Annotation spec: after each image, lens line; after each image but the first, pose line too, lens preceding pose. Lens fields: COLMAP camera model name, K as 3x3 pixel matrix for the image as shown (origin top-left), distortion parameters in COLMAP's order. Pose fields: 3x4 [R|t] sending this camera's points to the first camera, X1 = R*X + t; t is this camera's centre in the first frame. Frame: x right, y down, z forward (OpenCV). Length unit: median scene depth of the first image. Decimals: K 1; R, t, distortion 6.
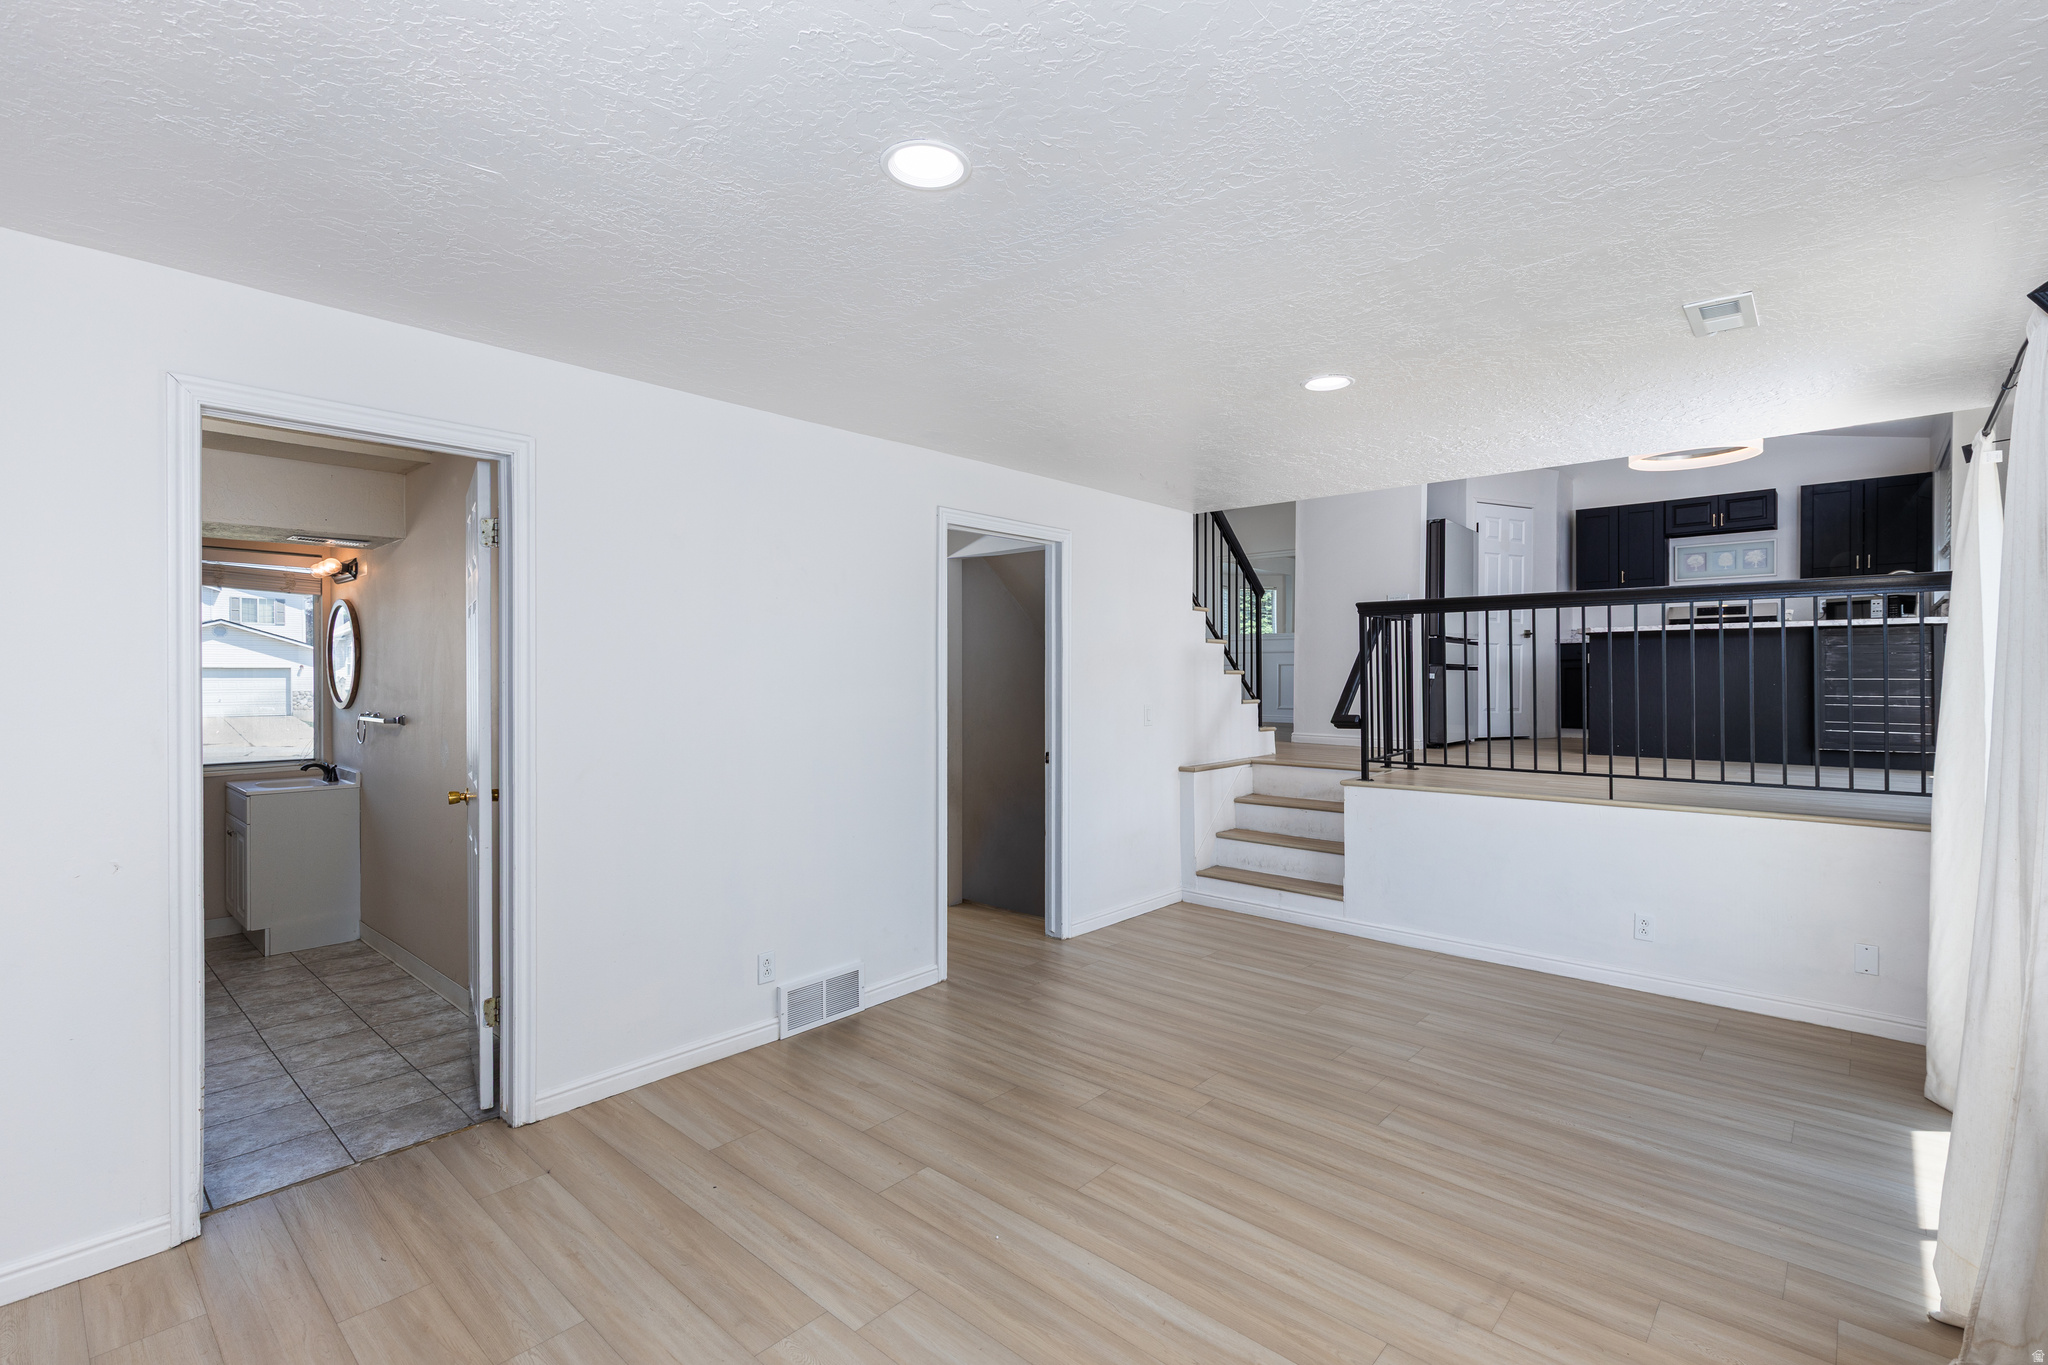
lens RADIAL K [[923.5, 0, 1024.0], [0, 923.5, 682.5], [0, 0, 1]] dist [0.003394, 0.000108]
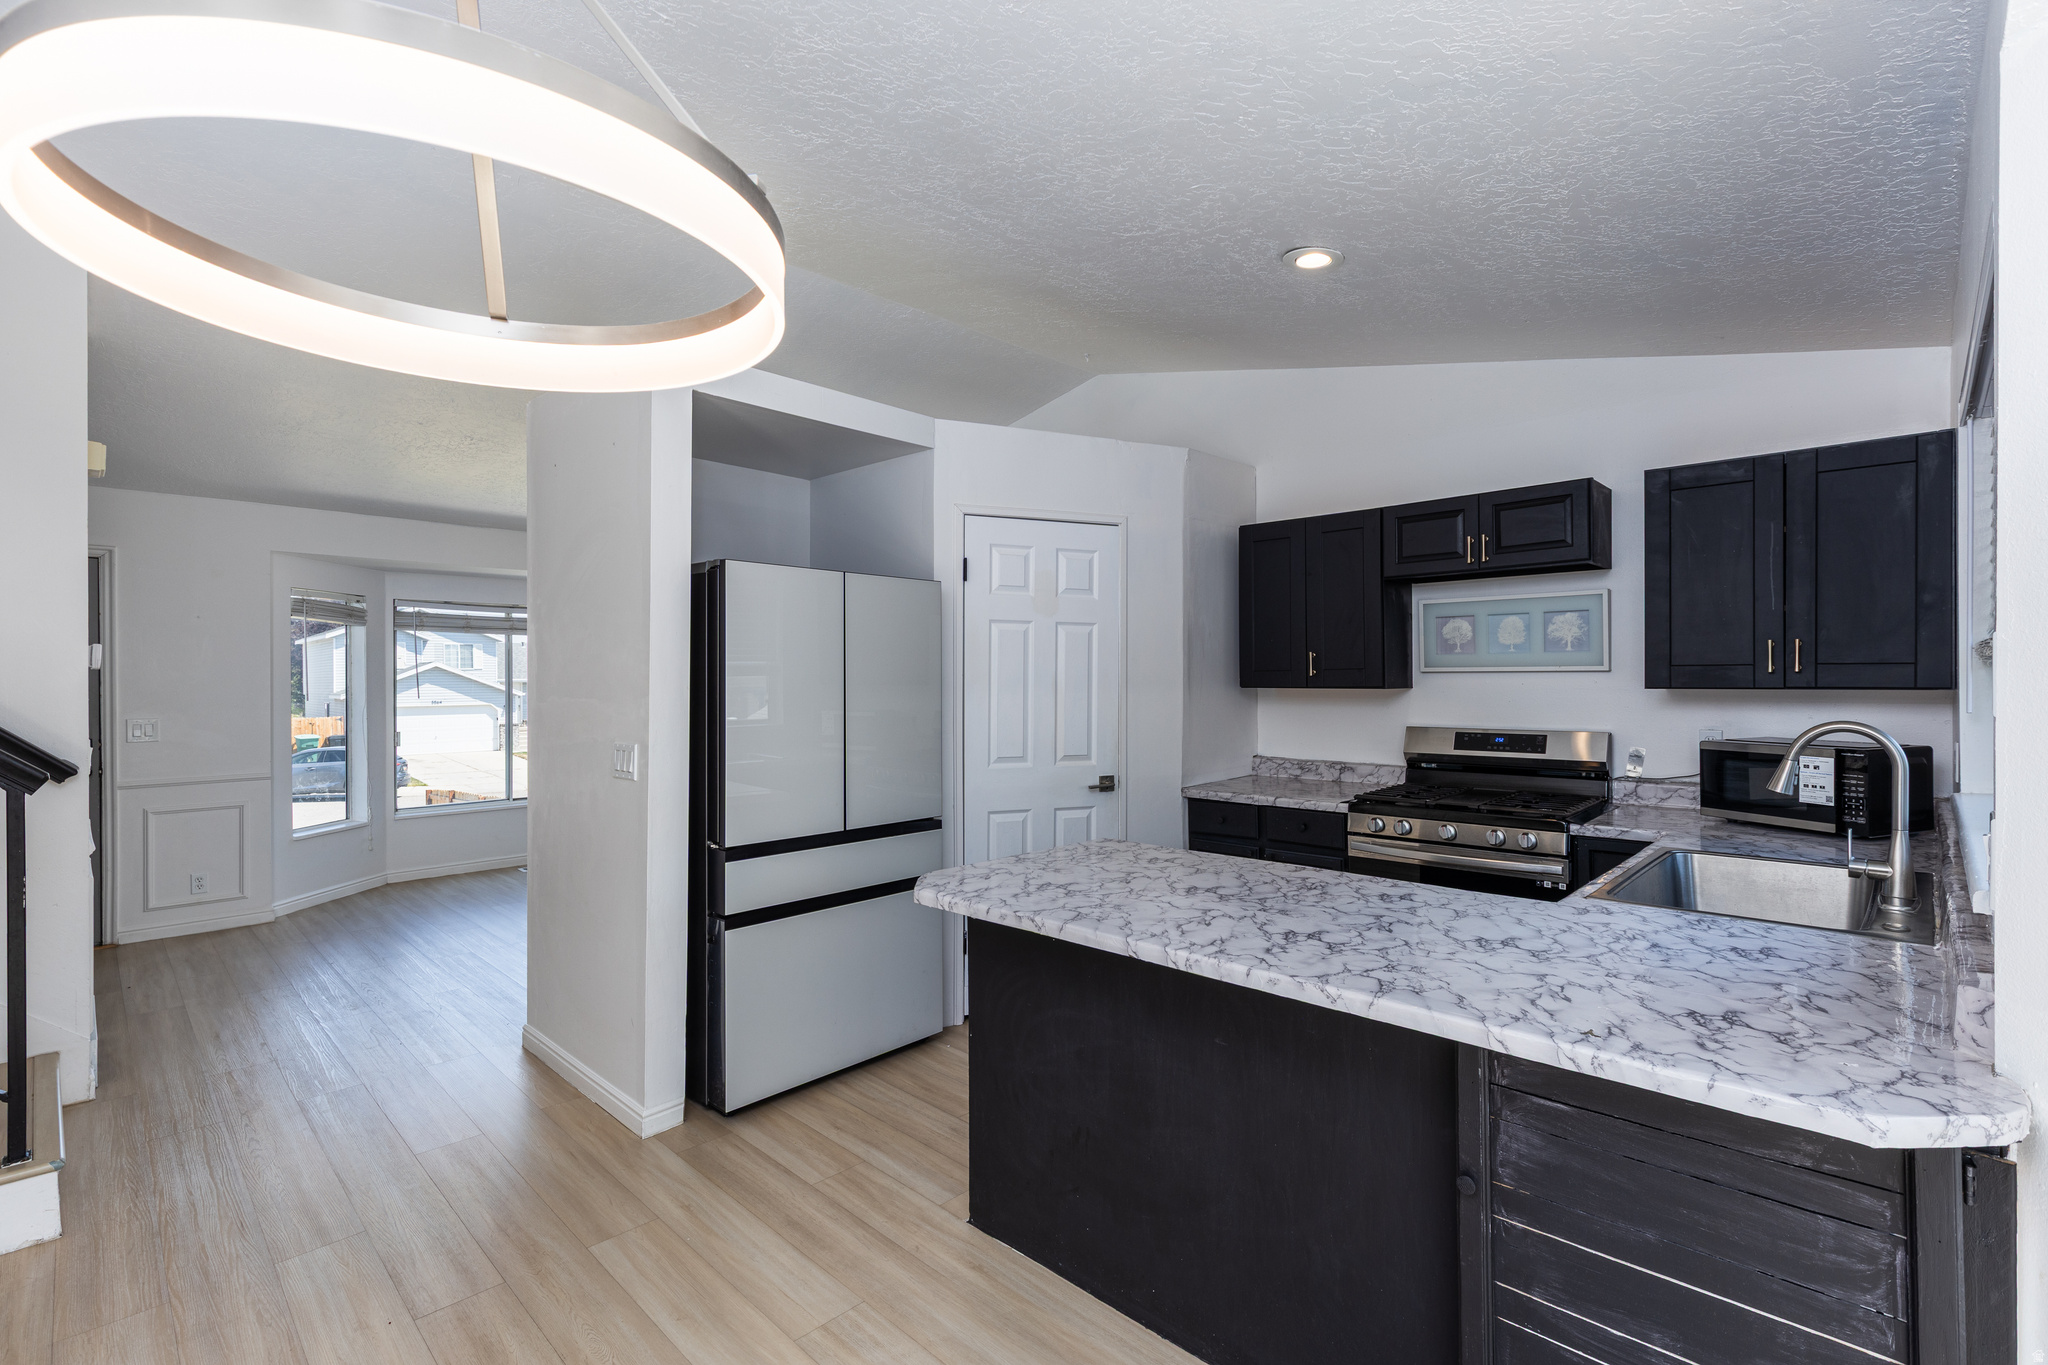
lens RADIAL K [[937.8, 0, 1034.1], [0, 937.8, 680.7], [0, 0, 1]] dist [0.004480, 0.000560]
pose [[0.999771, -0.005280, -0.020759, 0.543873], [0.005198, 0.999978, -0.004044, -0.110612], [0.020780, 0.003935, 0.999776, 0.539092]]
